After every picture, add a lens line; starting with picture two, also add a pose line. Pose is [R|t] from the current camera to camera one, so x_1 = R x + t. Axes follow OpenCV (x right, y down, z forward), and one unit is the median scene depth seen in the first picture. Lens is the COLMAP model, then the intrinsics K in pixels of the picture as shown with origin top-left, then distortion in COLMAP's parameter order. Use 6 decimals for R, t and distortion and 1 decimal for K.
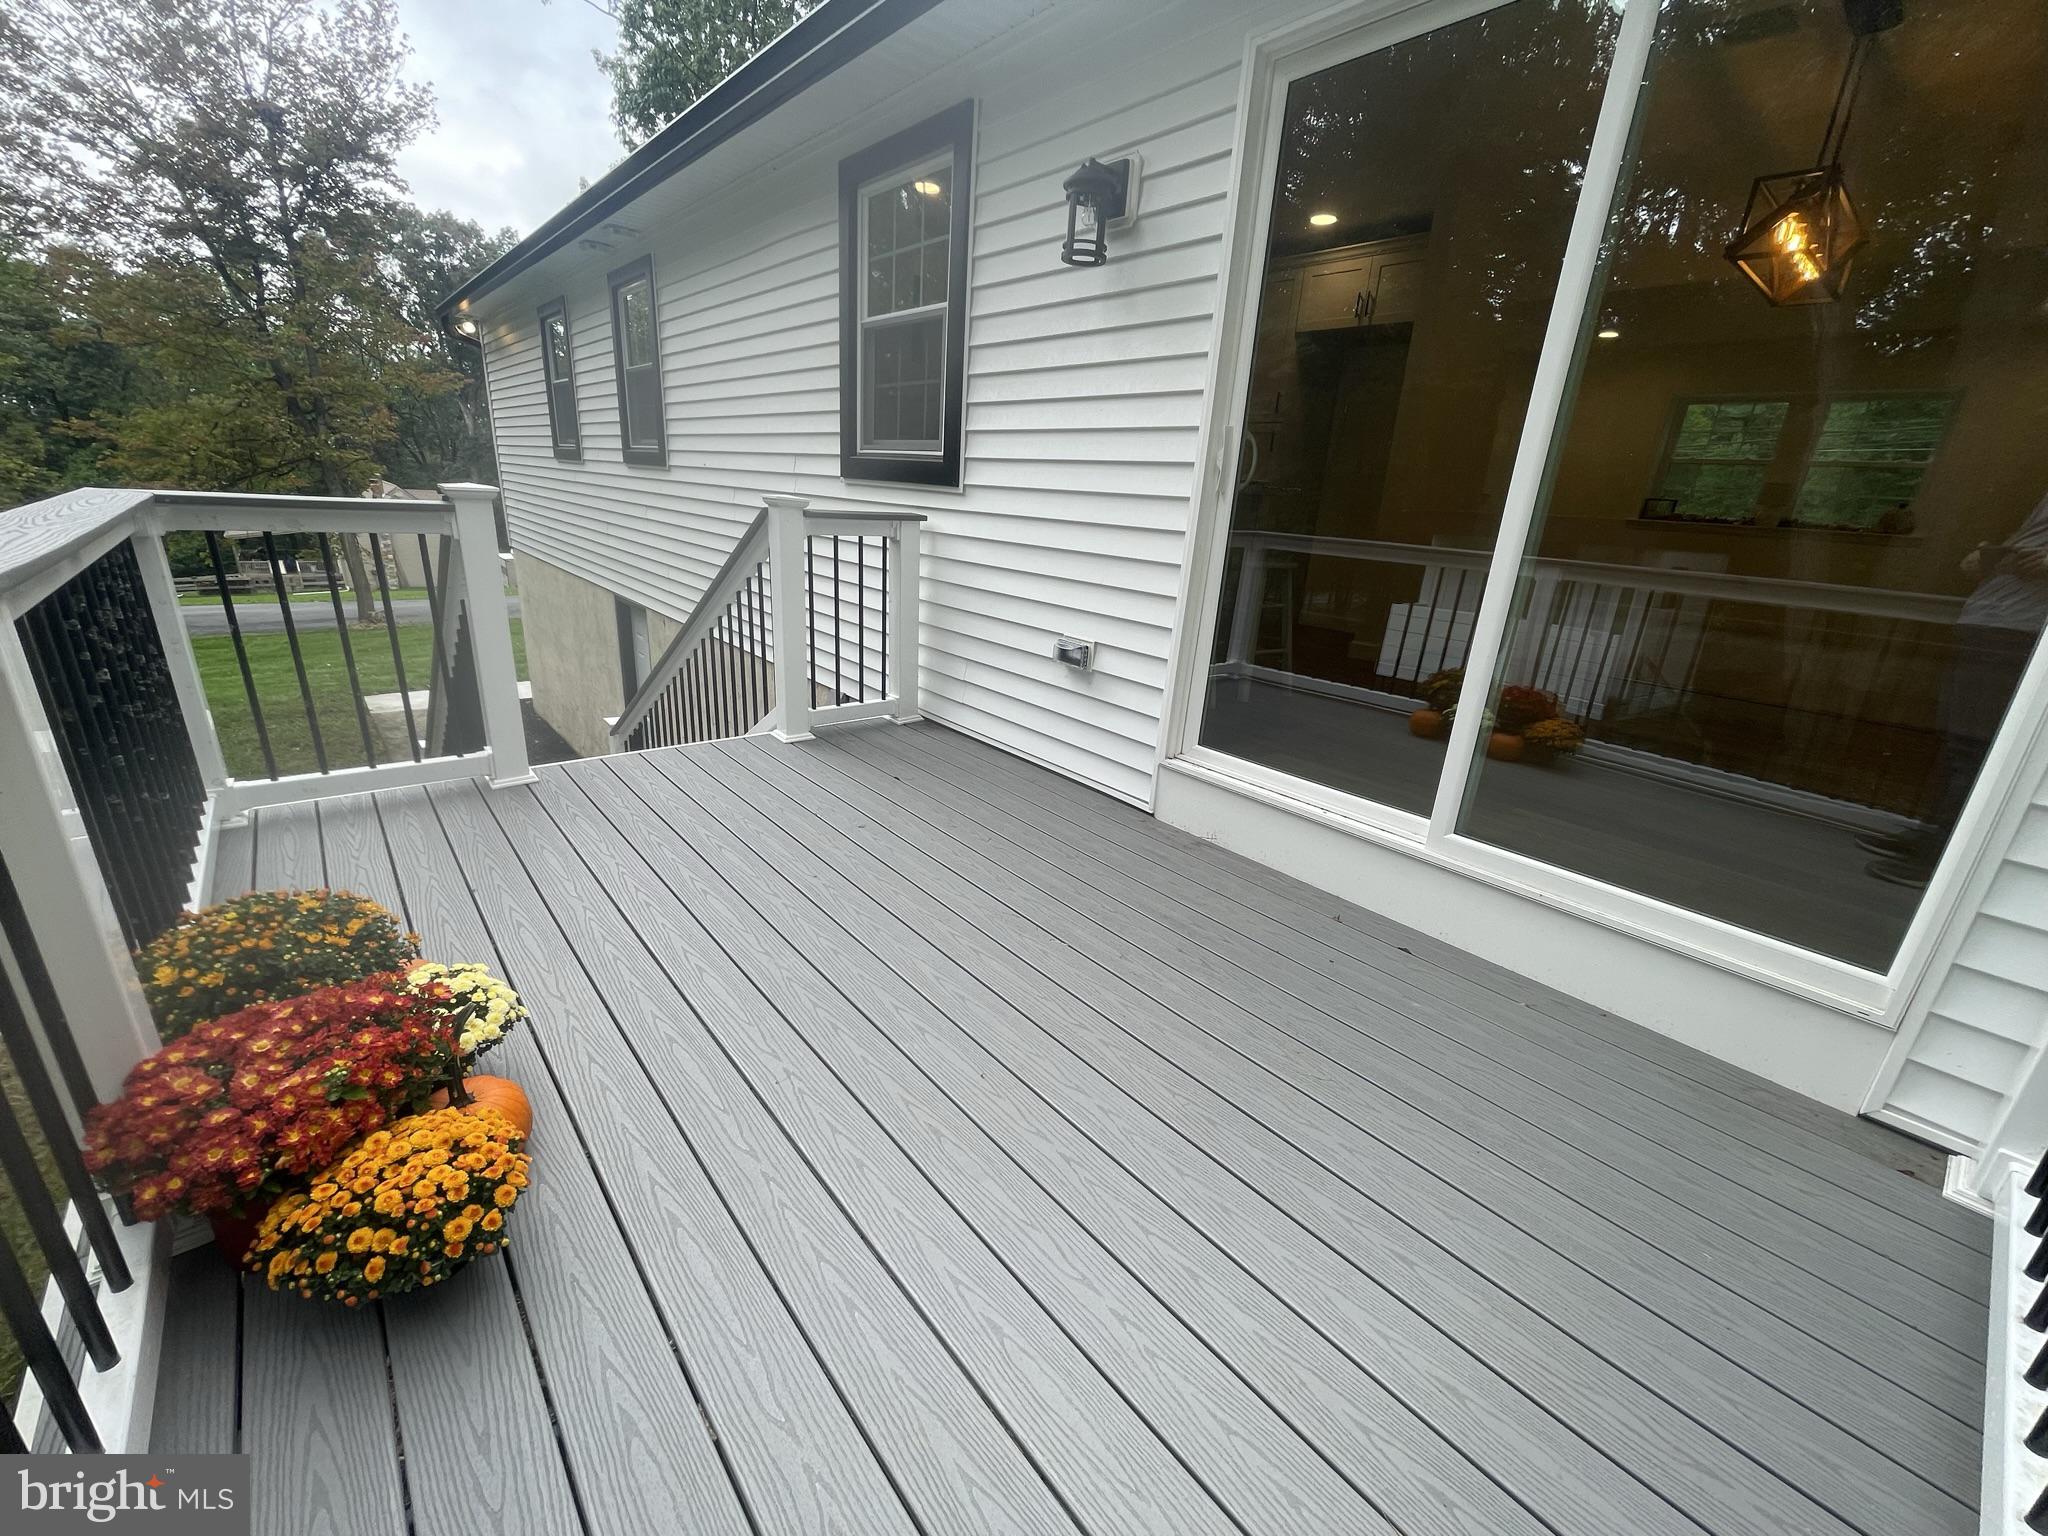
lens RADIAL K [[816.7, 0, 1014.0], [0, 816.7, 768.8], [0, 0, 1]] dist [-0.002736, -0.000214]
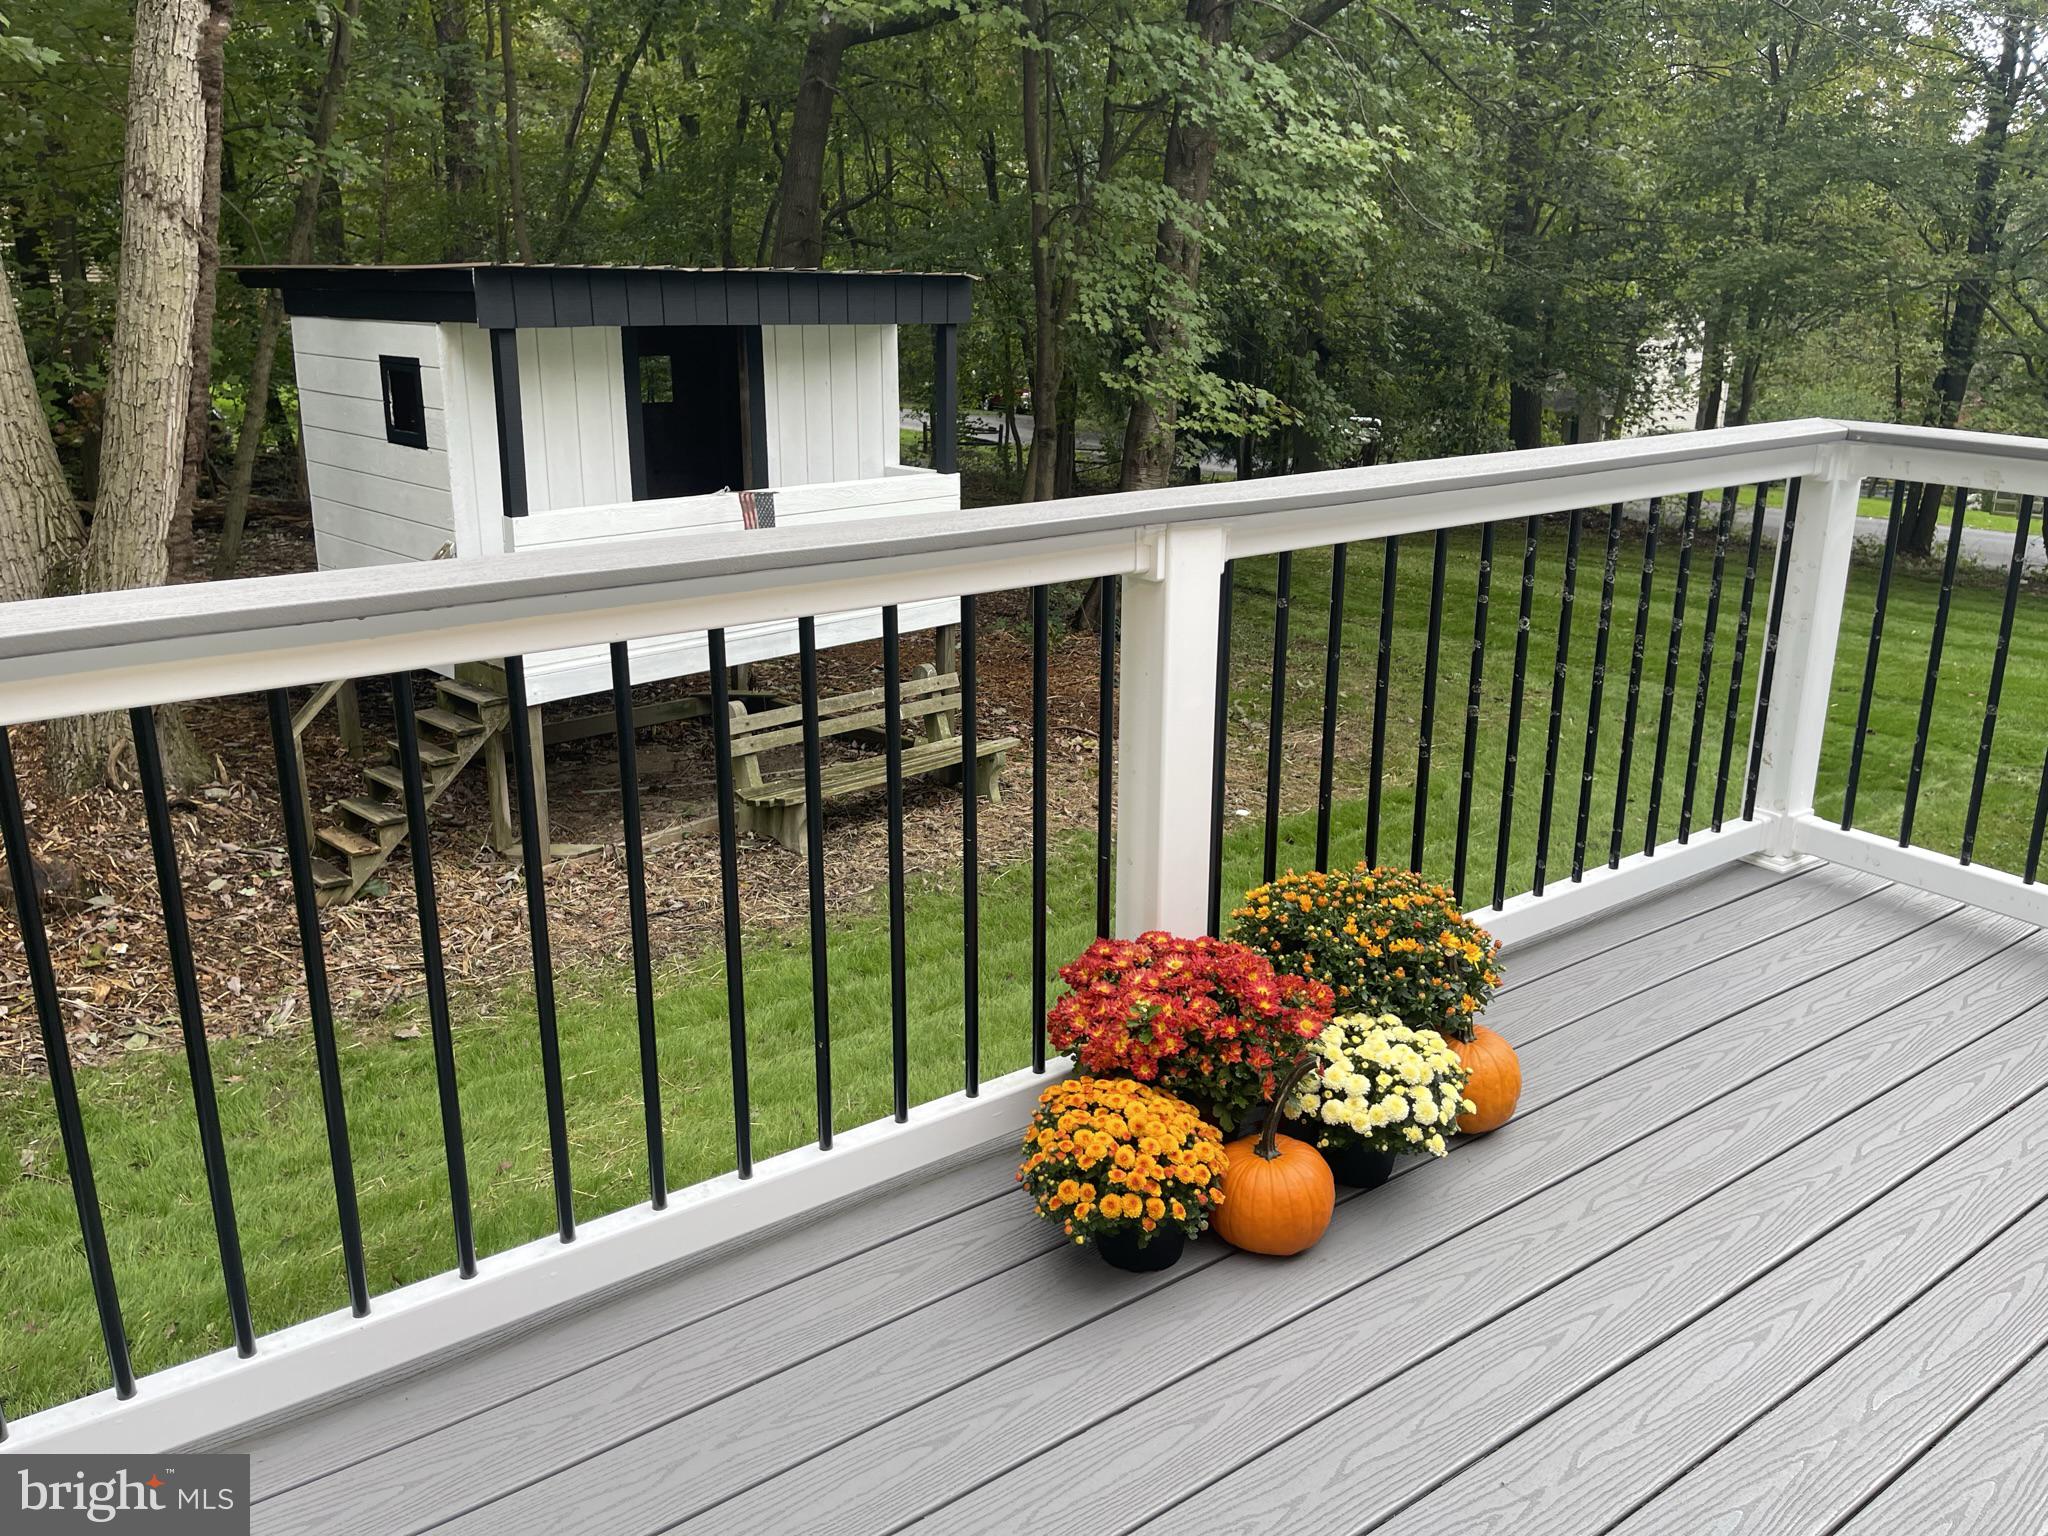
lens RADIAL K [[1564.1, 0, 1017.3], [0, 1564.1, 765.8], [0, 0, 1]] dist [0.008724, 0.001736]
pose [[-0.073696, 0.235566, -0.969060, 0.783900], [-0.321578, 0.914185, 0.246683, -0.259123], [0.944011, 0.329808, 0.008381, 0.573677]]
